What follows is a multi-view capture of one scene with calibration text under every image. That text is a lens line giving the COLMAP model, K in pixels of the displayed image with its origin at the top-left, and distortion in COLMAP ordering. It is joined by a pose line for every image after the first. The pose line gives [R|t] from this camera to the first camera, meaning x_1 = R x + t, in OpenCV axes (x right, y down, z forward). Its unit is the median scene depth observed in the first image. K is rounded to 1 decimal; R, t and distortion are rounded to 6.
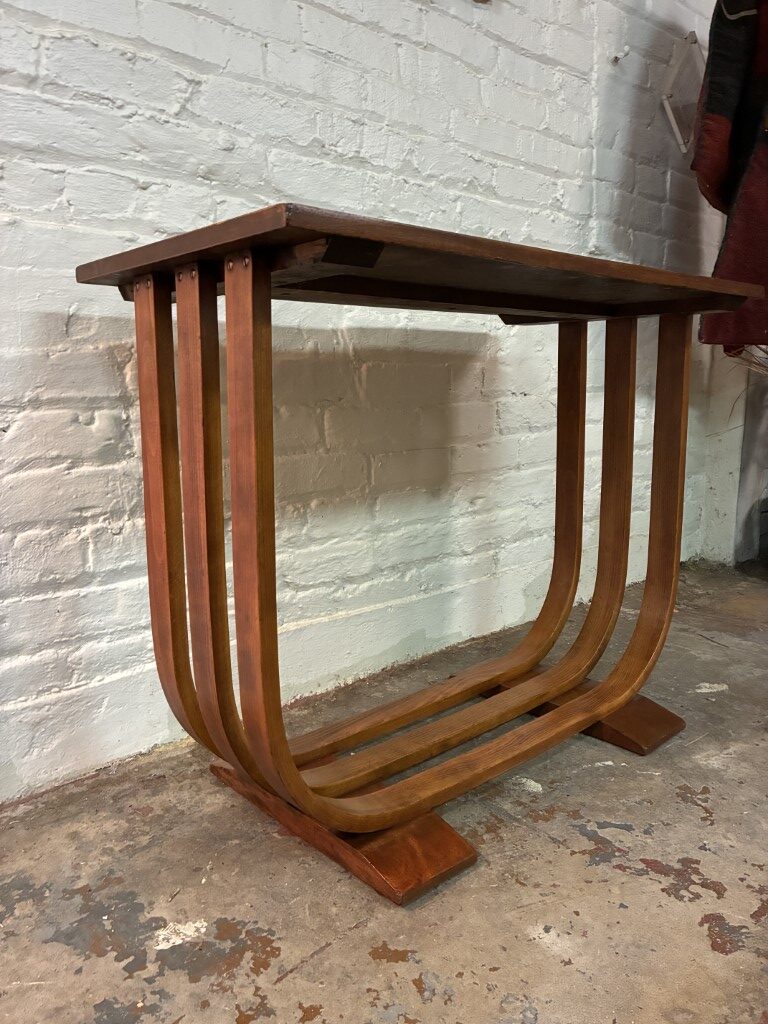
lens RADIAL K [[775.3, 0, 387.9], [0, 775.3, 506.8], [0, 0, 1]] dist [0.059564, -0.072964]
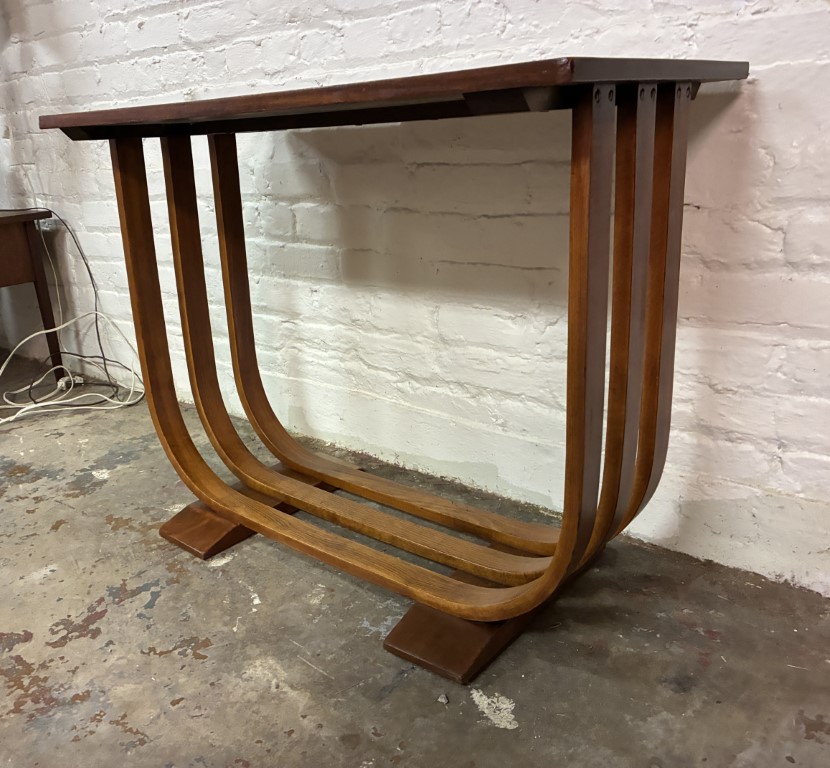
lens RADIAL K [[776.3, 0, 359.9], [0, 776.3, 383.4], [0, 0, 1]] dist [0.019368, 0.000000]
pose [[0.089021, 0.306875, -0.947577, 1.236987], [-0.103339, 0.949066, 0.297649, -0.265575], [0.990655, 0.071425, 0.116199, 1.066970]]
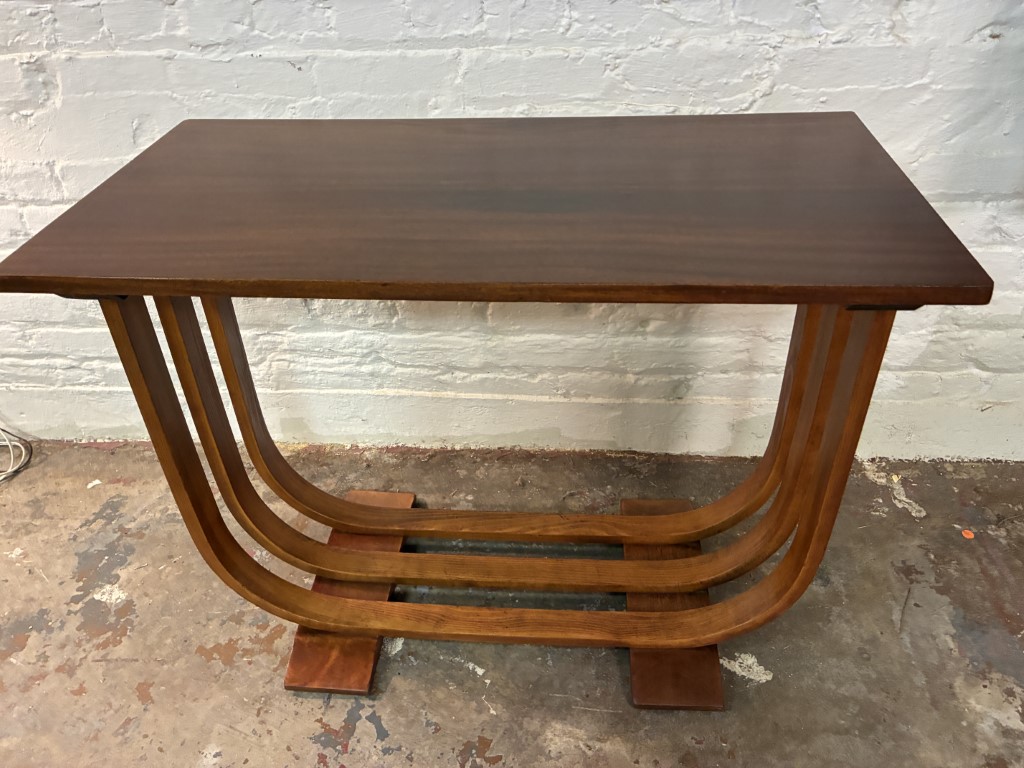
lens RADIAL K [[775.3, 0, 510.9], [0, 775.3, 378.8], [0, 0, 1]] dist [0.059564, -0.072964]
pose [[0.677912, 0.422899, -0.601325, 0.811203], [-0.085835, 0.857909, 0.506581, -0.546732], [0.730115, -0.291802, 0.617886, 0.553629]]
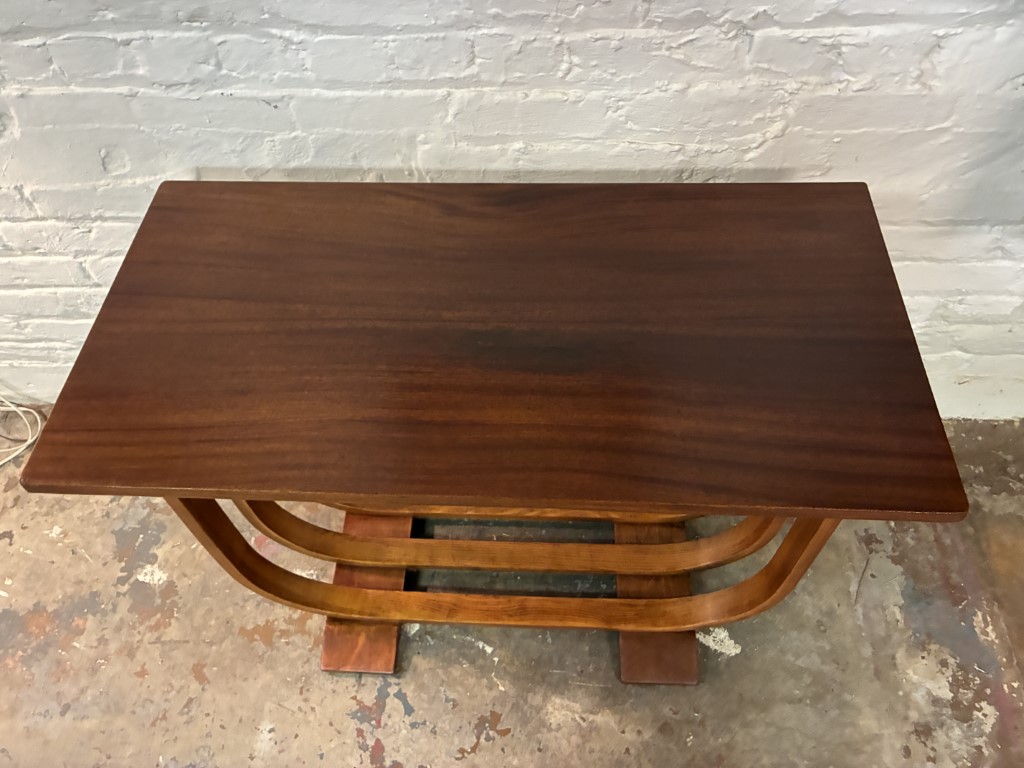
lens RADIAL K [[775.3, 0, 506.8], [0, 775.3, 375.3], [0, 0, 1]] dist [0.059564, -0.072964]
pose [[0.697067, 0.567520, -0.438200, 0.621373], [-0.077382, 0.667128, 0.740913, -0.866663], [0.712818, -0.482557, 0.508949, 0.669074]]
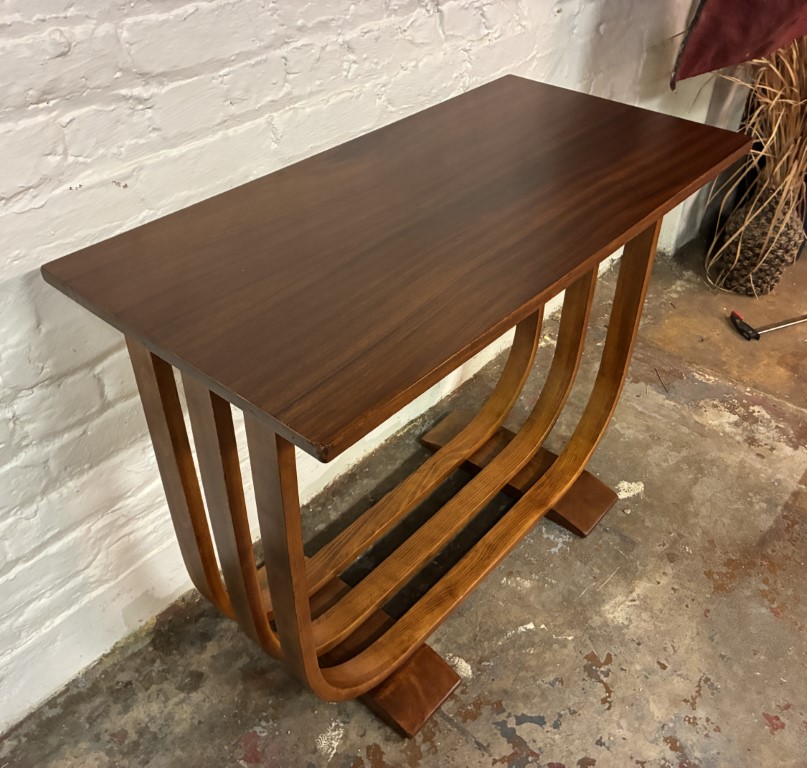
lens RADIAL K [[779.8, 0, 410.1], [0, 779.8, 378.3], [0, 0, 1]] dist [0.023654, 0.000000]
pose [[0.994064, -0.060760, 0.090249, 0.029772], [0.009430, 0.874516, 0.484906, -0.580756], [-0.108387, -0.481176, 0.869898, 0.216168]]
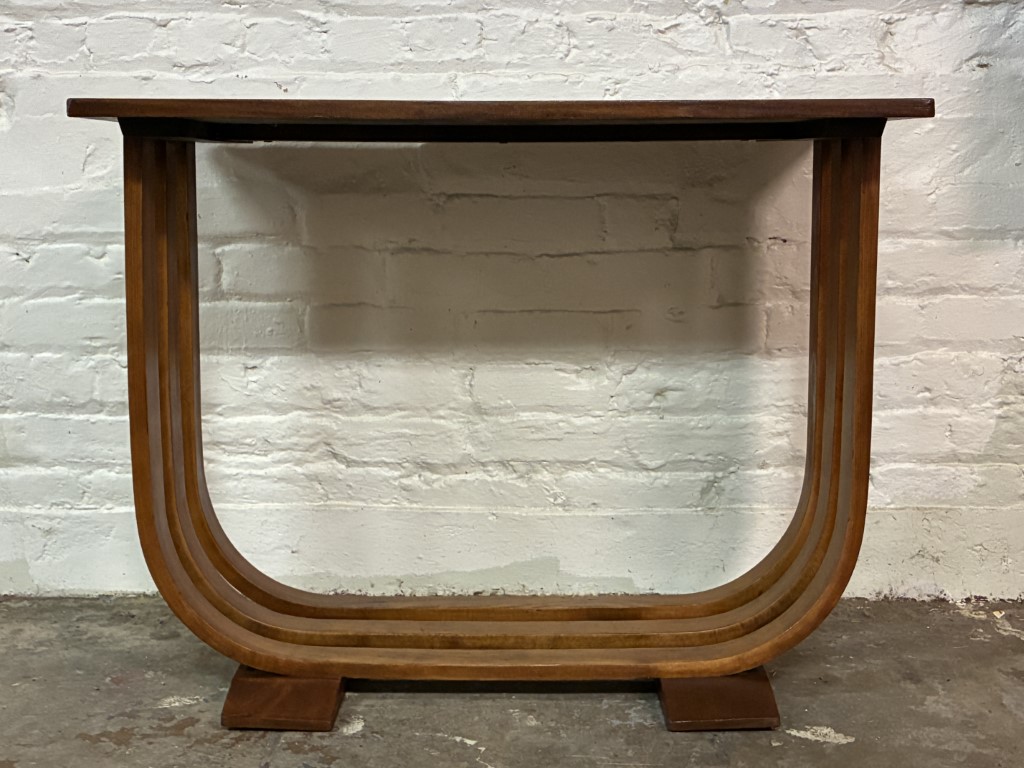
lens RADIAL K [[1346.3, 0, 508.0], [0, 1346.3, 376.2], [0, 0, 1]] dist [0.037366, 0.000000]
pose [[0.721092, 0.111168, -0.683863, 1.241645], [-0.113166, 0.992686, 0.042043, -0.085382], [0.683535, 0.047074, 0.728398, 0.066529]]
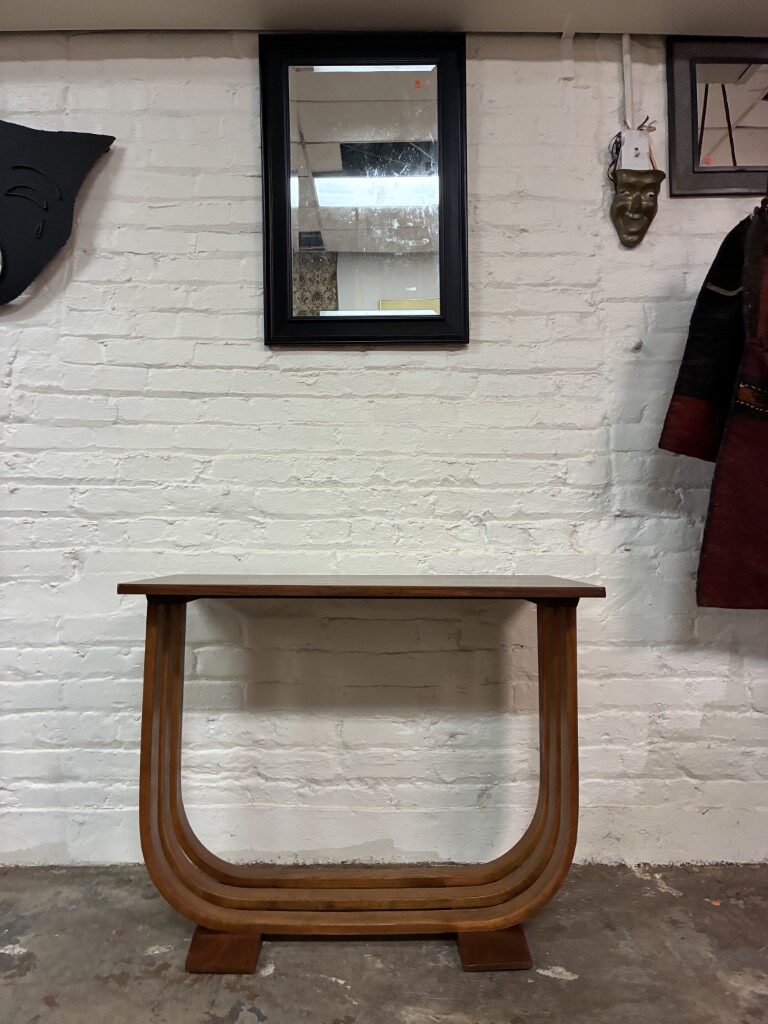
lens RADIAL K [[775.3, 0, 380.4], [0, 775.3, 505.0], [0, 0, 1]] dist [0.059564, -0.072964]
pose [[0.743901, -0.022706, -0.667904, 1.235262], [-0.116824, 0.979615, -0.163420, -0.215238], [0.658000, 0.199596, 0.726084, 0.016070]]
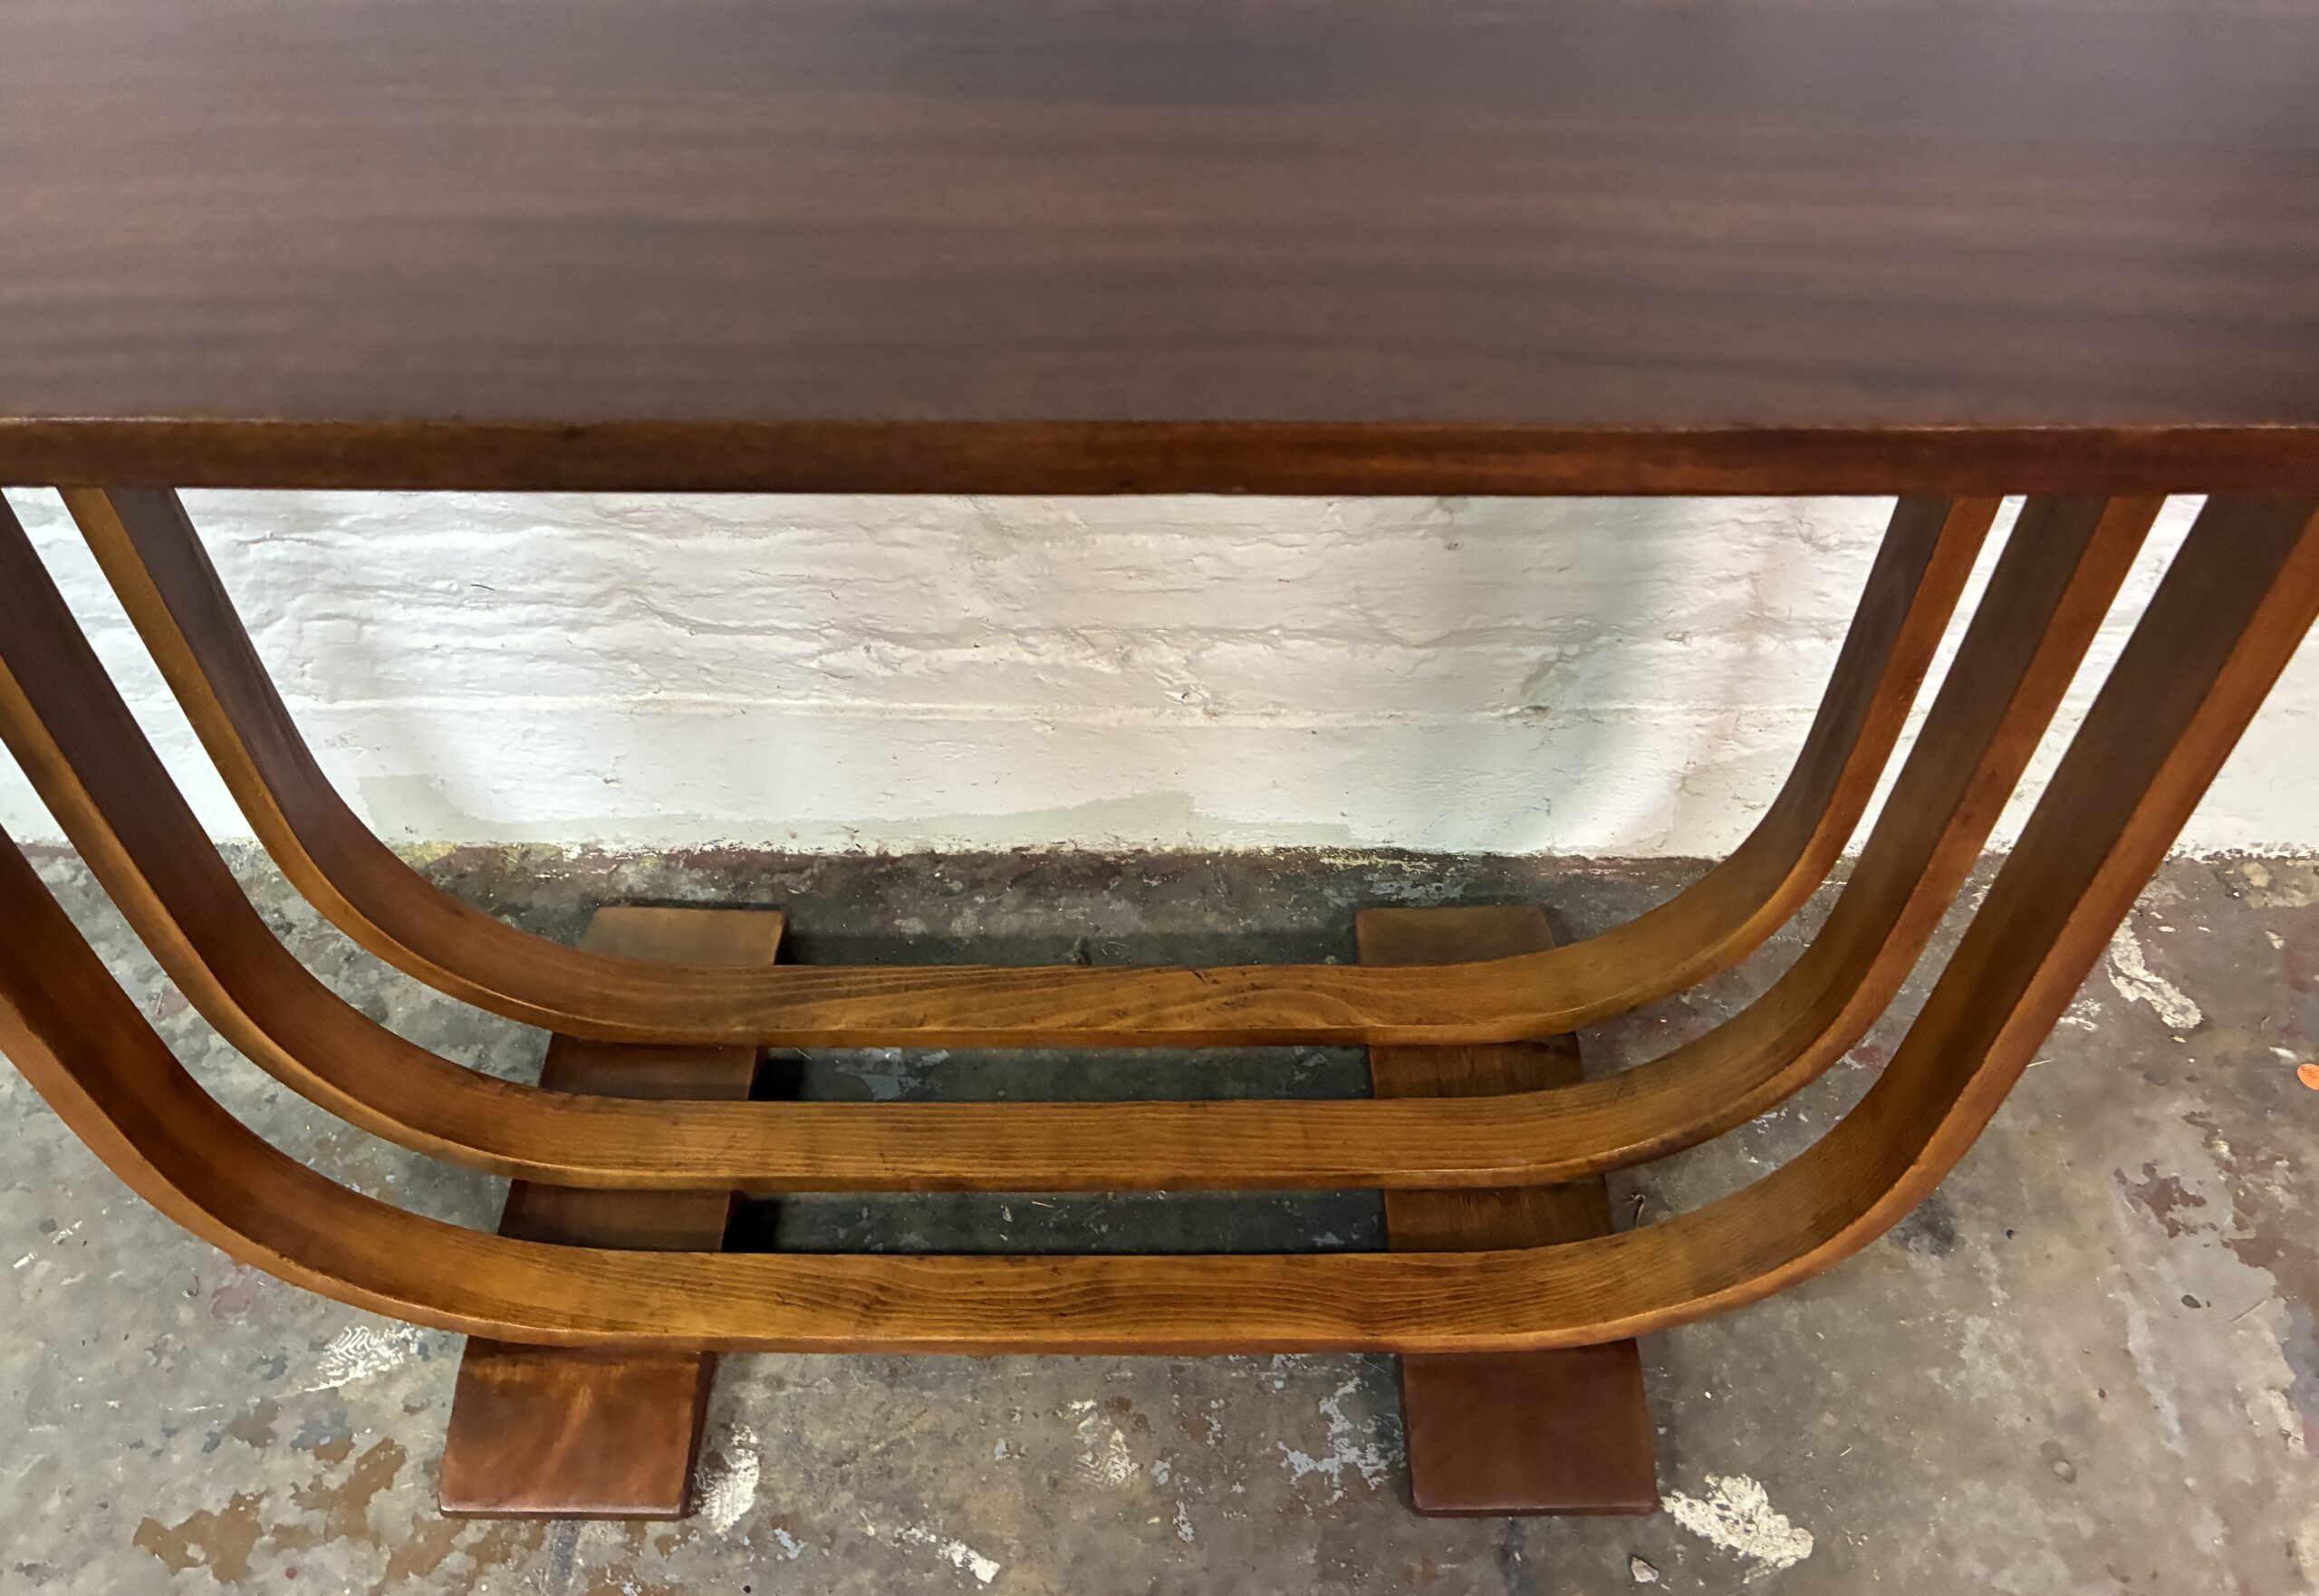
lens RADIAL K [[1759.6, 0, 1156.0], [0, 1759.6, 854.4], [0, 0, 1]] dist [0.041130, -0.039074]
pose [[0.726190, 0.520396, -0.449263, 0.564980], [-0.110778, 0.733512, 0.670588, -0.474960], [0.678511, -0.437206, 0.590317, 0.777882]]
